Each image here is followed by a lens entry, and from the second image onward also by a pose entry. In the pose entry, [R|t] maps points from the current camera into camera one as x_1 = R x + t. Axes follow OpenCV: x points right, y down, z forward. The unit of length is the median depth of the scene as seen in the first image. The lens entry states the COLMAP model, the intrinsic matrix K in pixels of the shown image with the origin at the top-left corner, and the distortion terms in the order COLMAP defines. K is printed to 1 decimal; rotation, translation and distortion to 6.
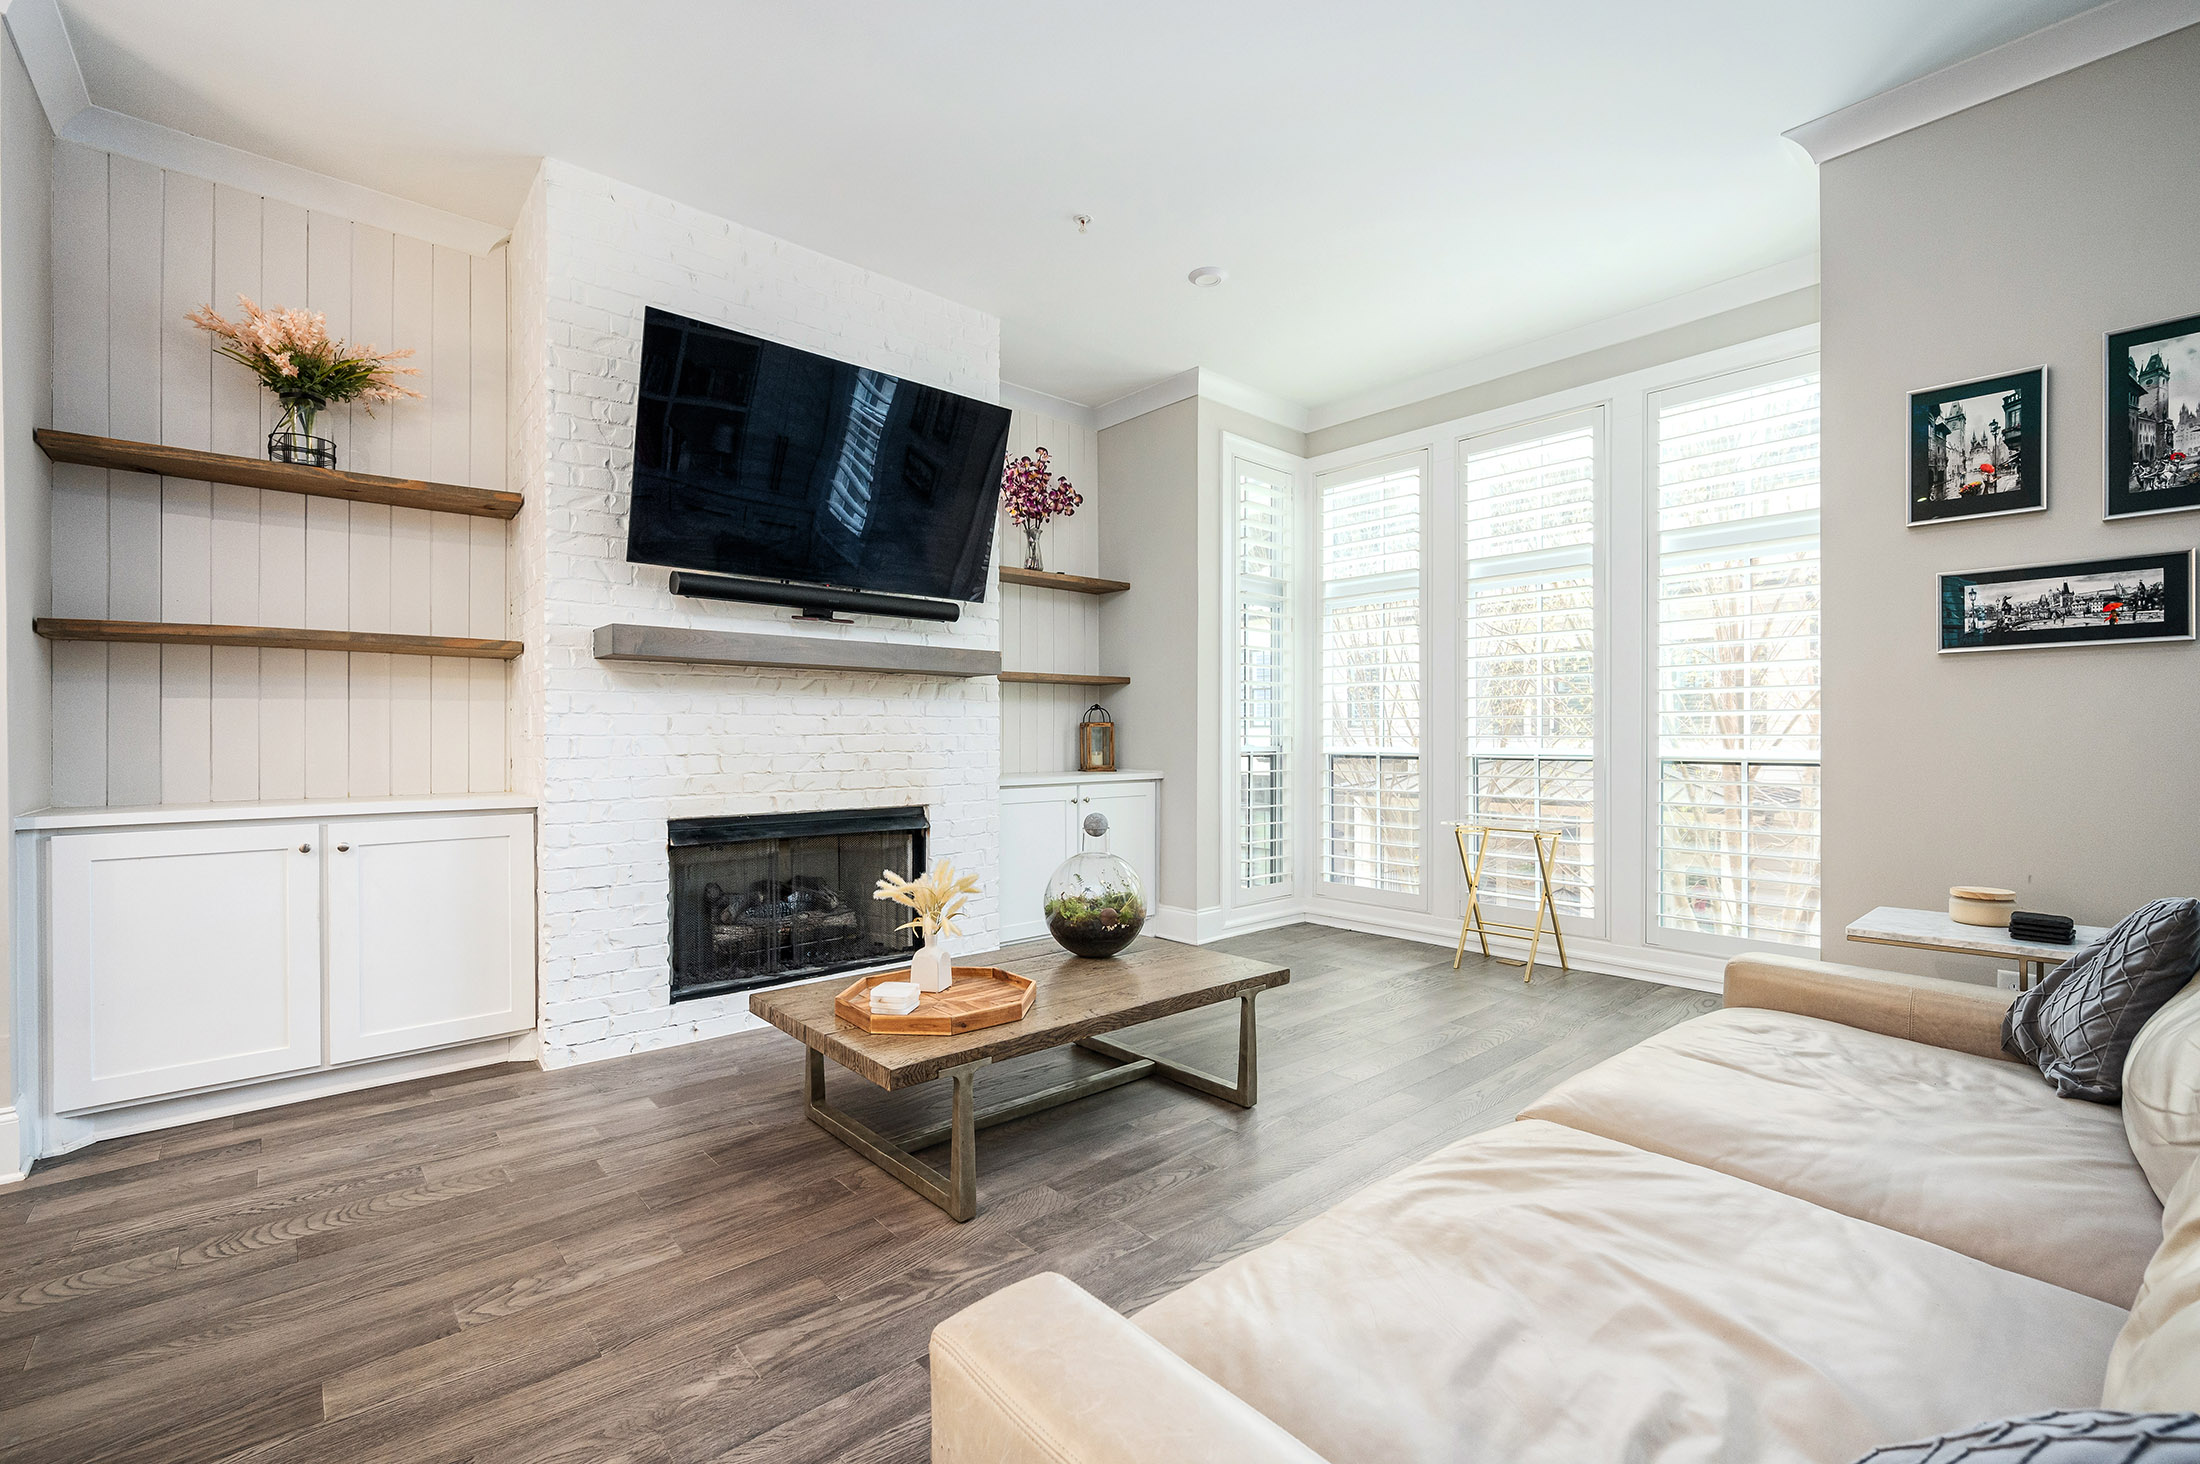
lens RADIAL K [[942.9, 0, 1109.5], [0, 942.9, 736.6], [0, 0, 1]] dist [-0.001456, -0.000001]
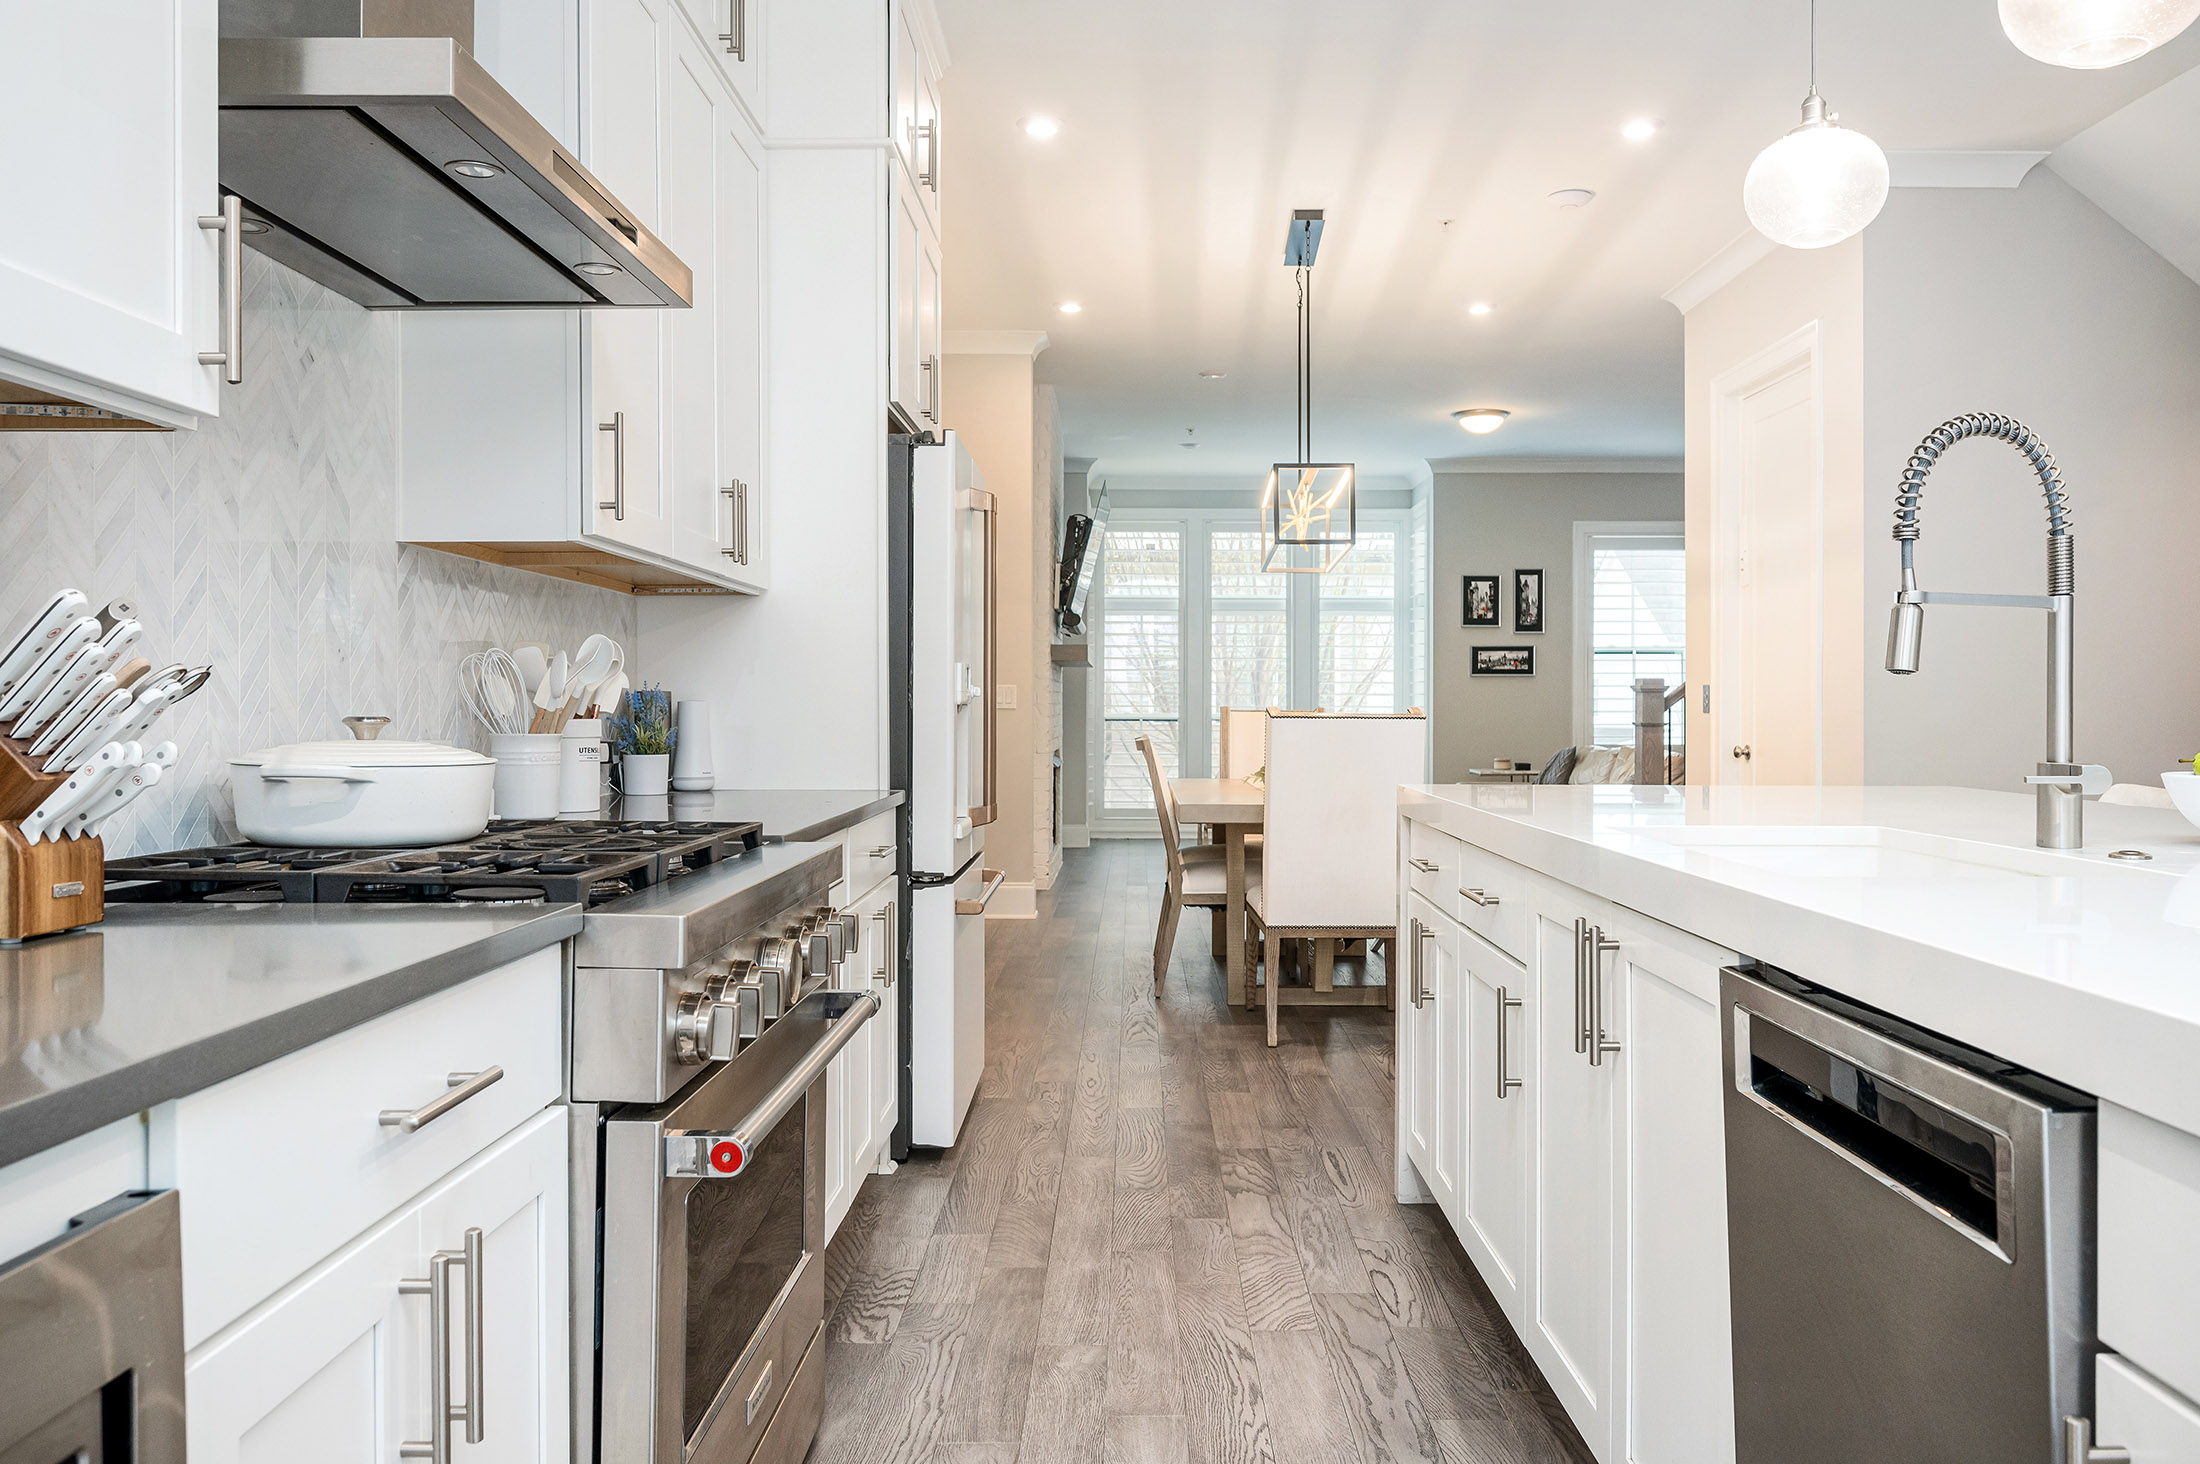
lens RADIAL K [[1753.1, 0, 1102.1], [0, 1753.1, 717.5], [0, 0, 1]] dist [-0.002280, -0.004706]
pose [[0.663134, -0.000851, 0.748501, -3.091907], [-0.000950, 0.999998, 0.001979, 0.017477], [-0.748500, -0.002024, 0.663131, -1.319308]]
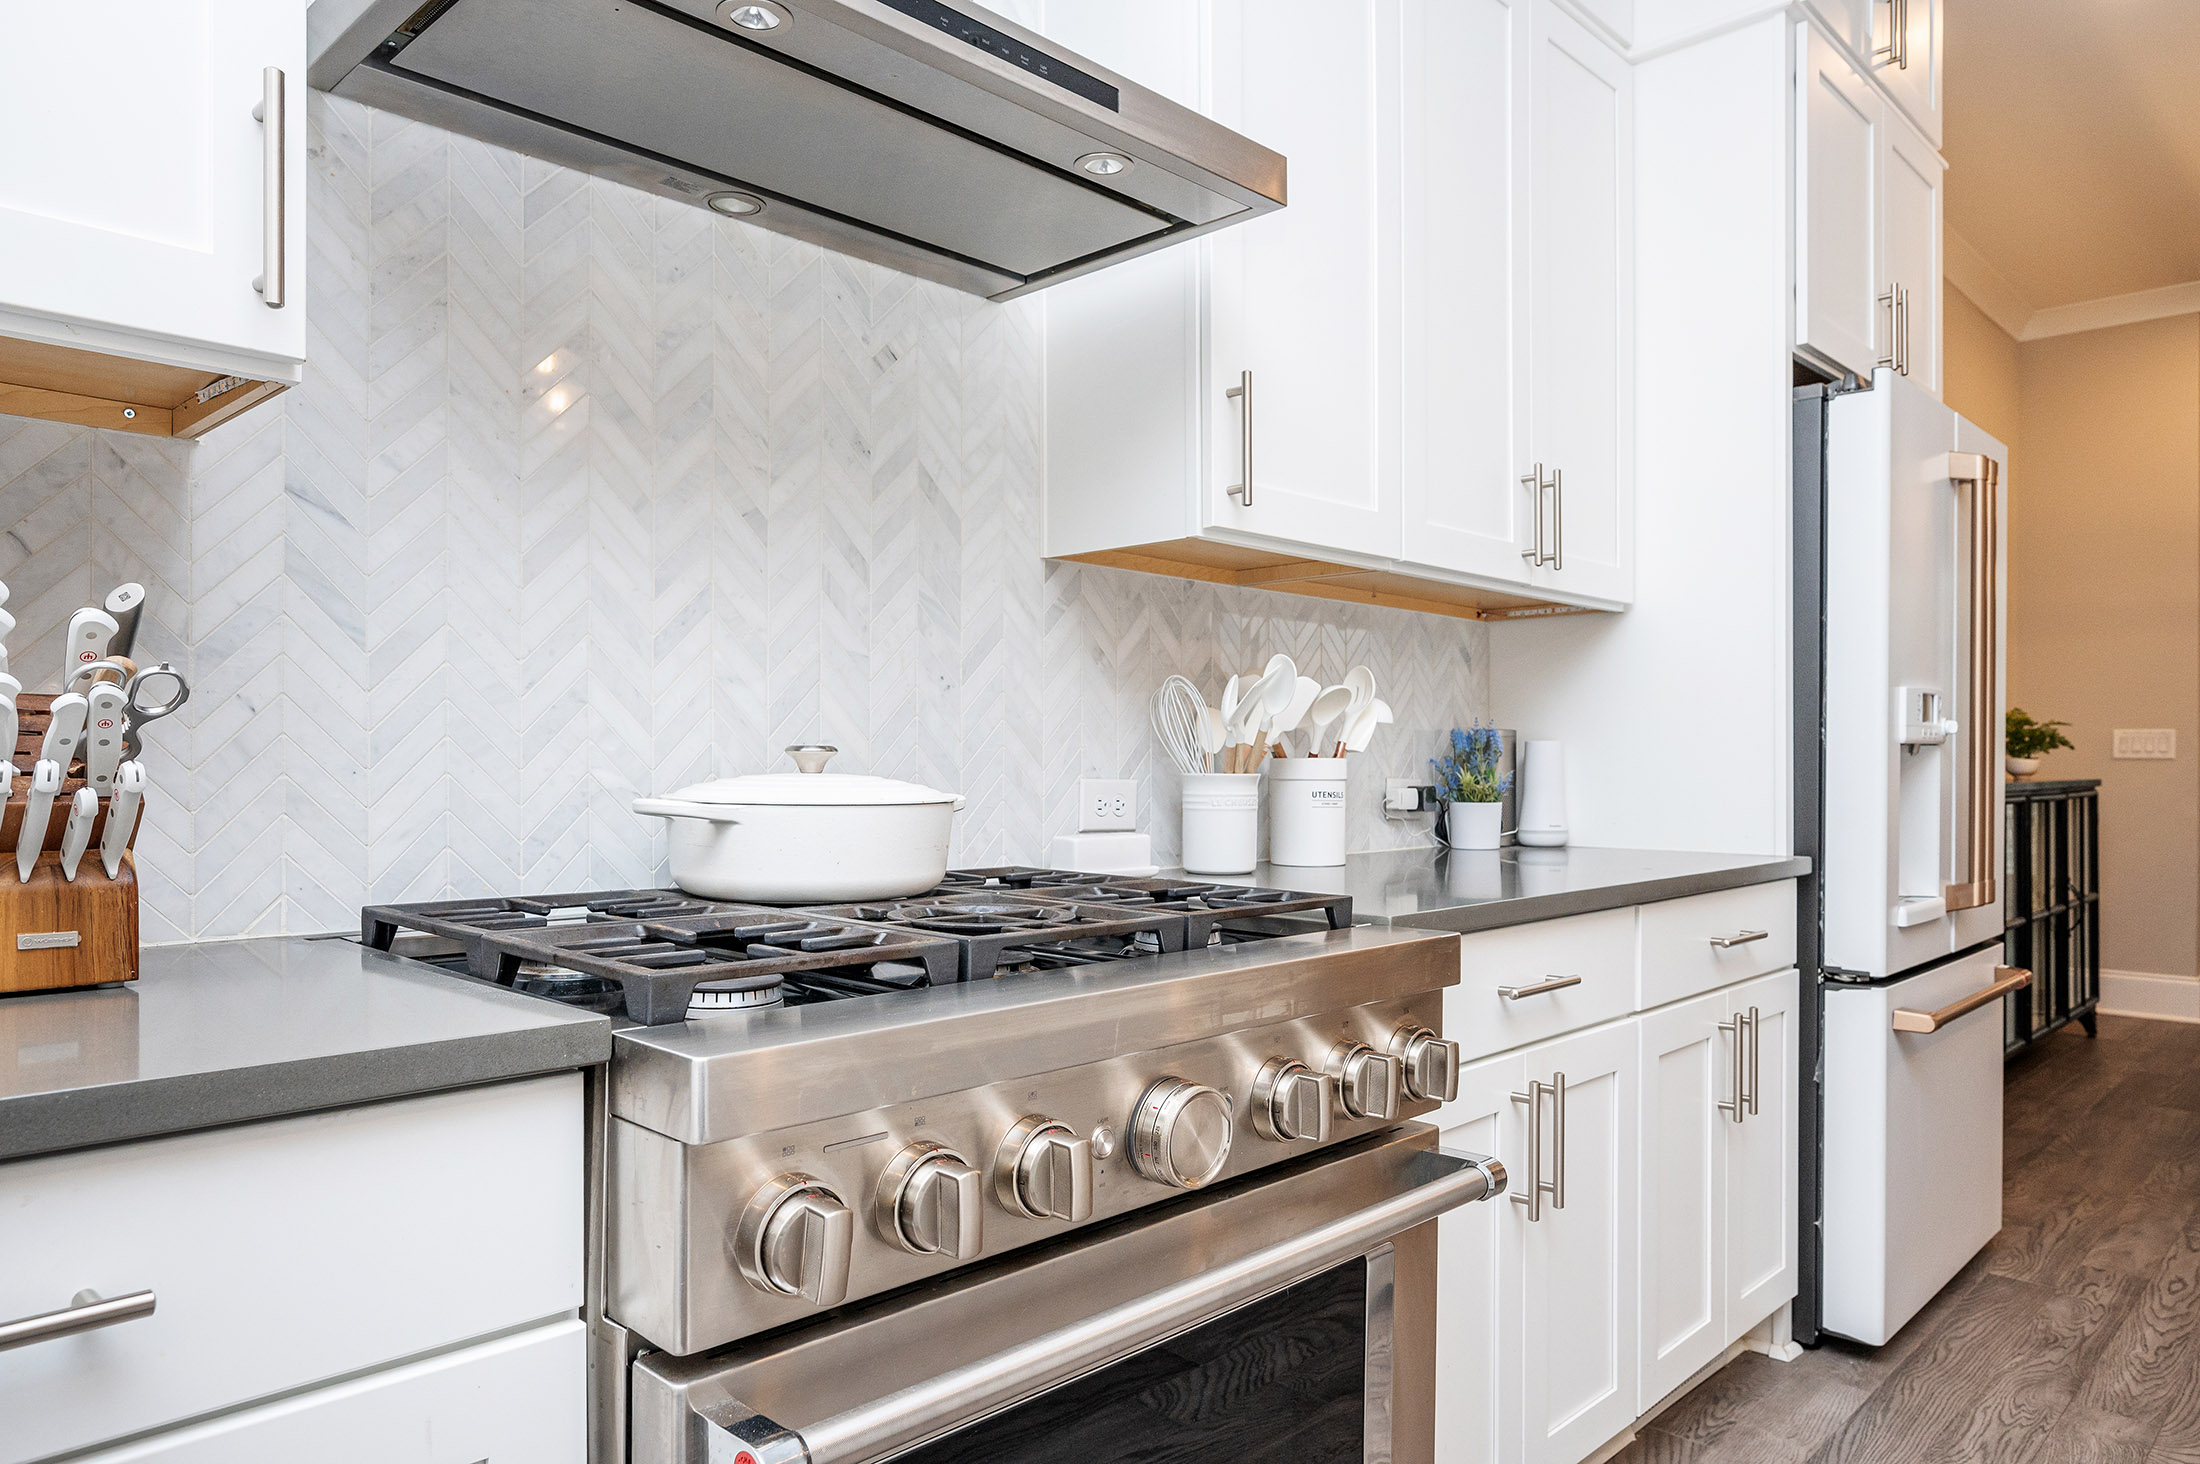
lens RADIAL K [[1453.0, 0, 1084.8], [0, 1453.0, 773.3], [0, 0, 1]] dist [-0.001051, -0.000213]
pose [[0.996427, 0.005642, 0.084270, -2.621146], [-0.006073, 0.999970, 0.004857, 0.027112], [-0.084240, -0.005351, 0.996431, -1.089122]]
